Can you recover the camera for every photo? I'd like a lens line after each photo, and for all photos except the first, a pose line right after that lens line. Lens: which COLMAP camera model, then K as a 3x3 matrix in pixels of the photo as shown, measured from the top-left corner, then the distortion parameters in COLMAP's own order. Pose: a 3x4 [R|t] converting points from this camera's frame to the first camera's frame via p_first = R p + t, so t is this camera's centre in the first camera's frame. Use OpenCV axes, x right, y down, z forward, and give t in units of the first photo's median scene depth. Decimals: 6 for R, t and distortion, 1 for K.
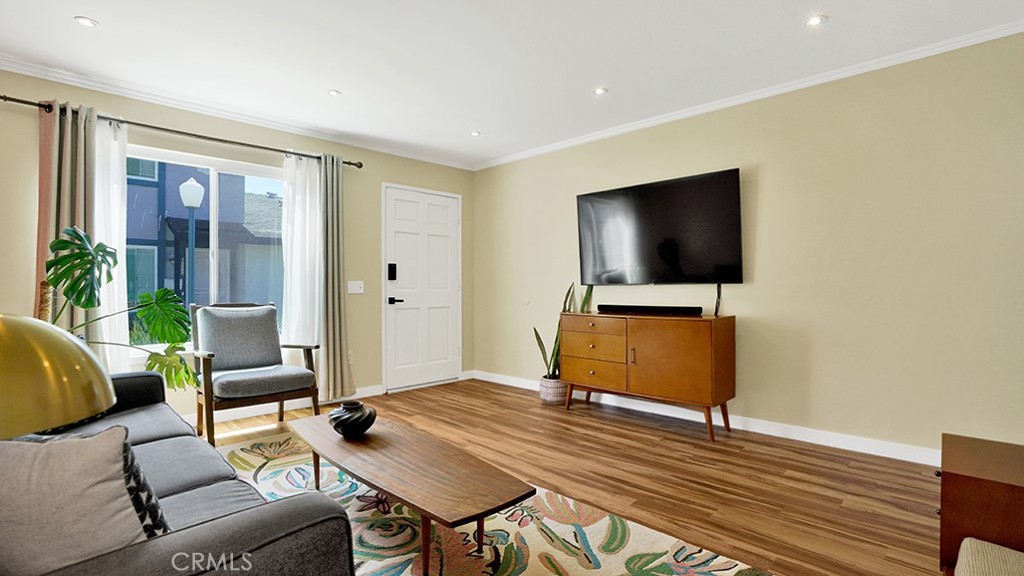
lens RADIAL K [[474.5, 0, 513.2], [0, 474.5, 291.9], [0, 0, 1]] dist [-0.038828, 0.000516]
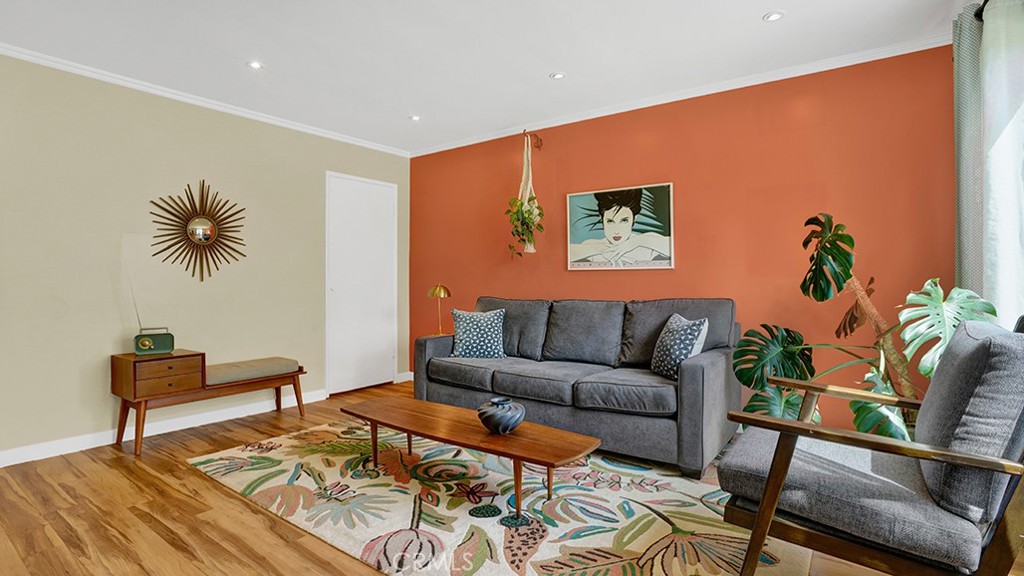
lens RADIAL K [[484.4, 0, 515.5], [0, 484.4, 293.1], [0, 0, 1]] dist [-0.079590, 0.028750]
pose [[-0.988037, 0.008836, -0.153966, -0.172842], [0.004544, 0.999592, 0.028211, -0.009949], [0.154152, 0.027174, -0.987673, 1.574455]]
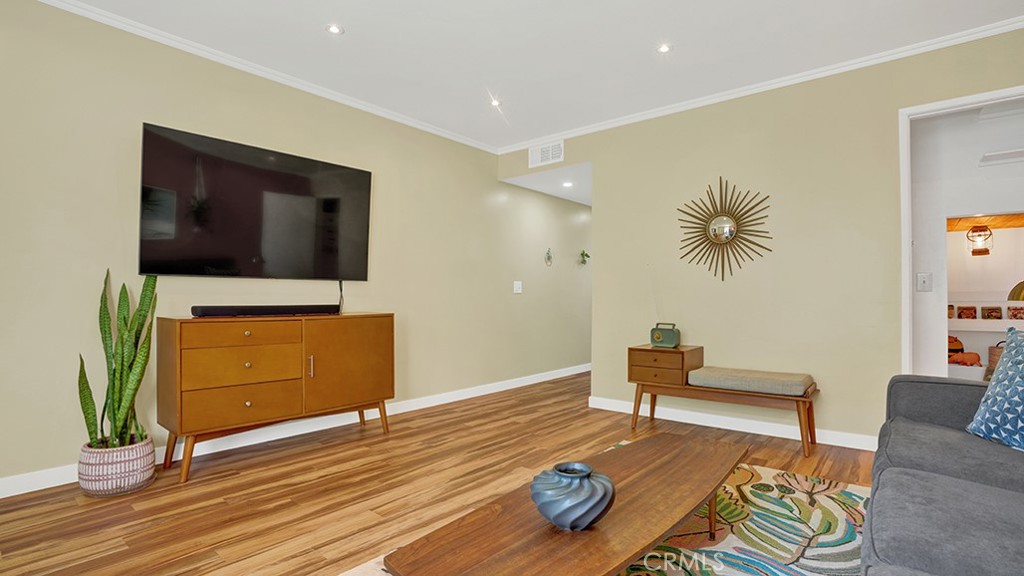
lens RADIAL K [[484.4, 0, 515.5], [0, 484.4, 293.1], [0, 0, 1]] dist [-0.079590, 0.028750]
pose [[-0.077399, 0.014133, 0.996900, -0.712346], [0.009667, 0.999863, -0.013425, 0.031479], [-0.996953, 0.008598, -0.077525, 0.875567]]
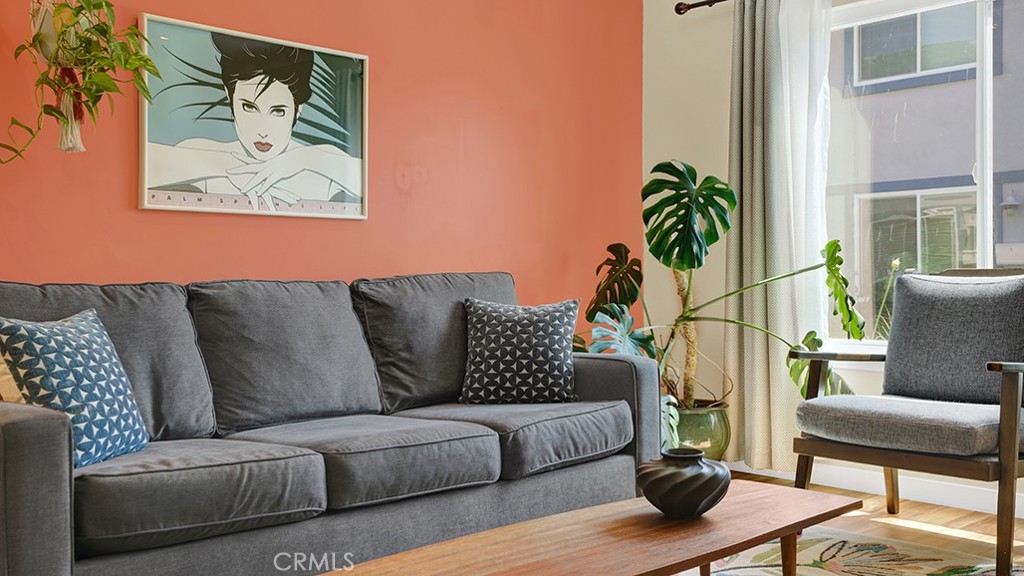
lens RADIAL K [[1007.1, 0, 516.2], [0, 1007.1, 269.3], [0, 0, 1]] dist [0.059053, 0.003075]
pose [[-0.035157, -0.008895, -0.999342, 0.586186], [0.000040, 0.999960, -0.008902, 0.042444], [0.999382, -0.000353, -0.035156, 0.681494]]
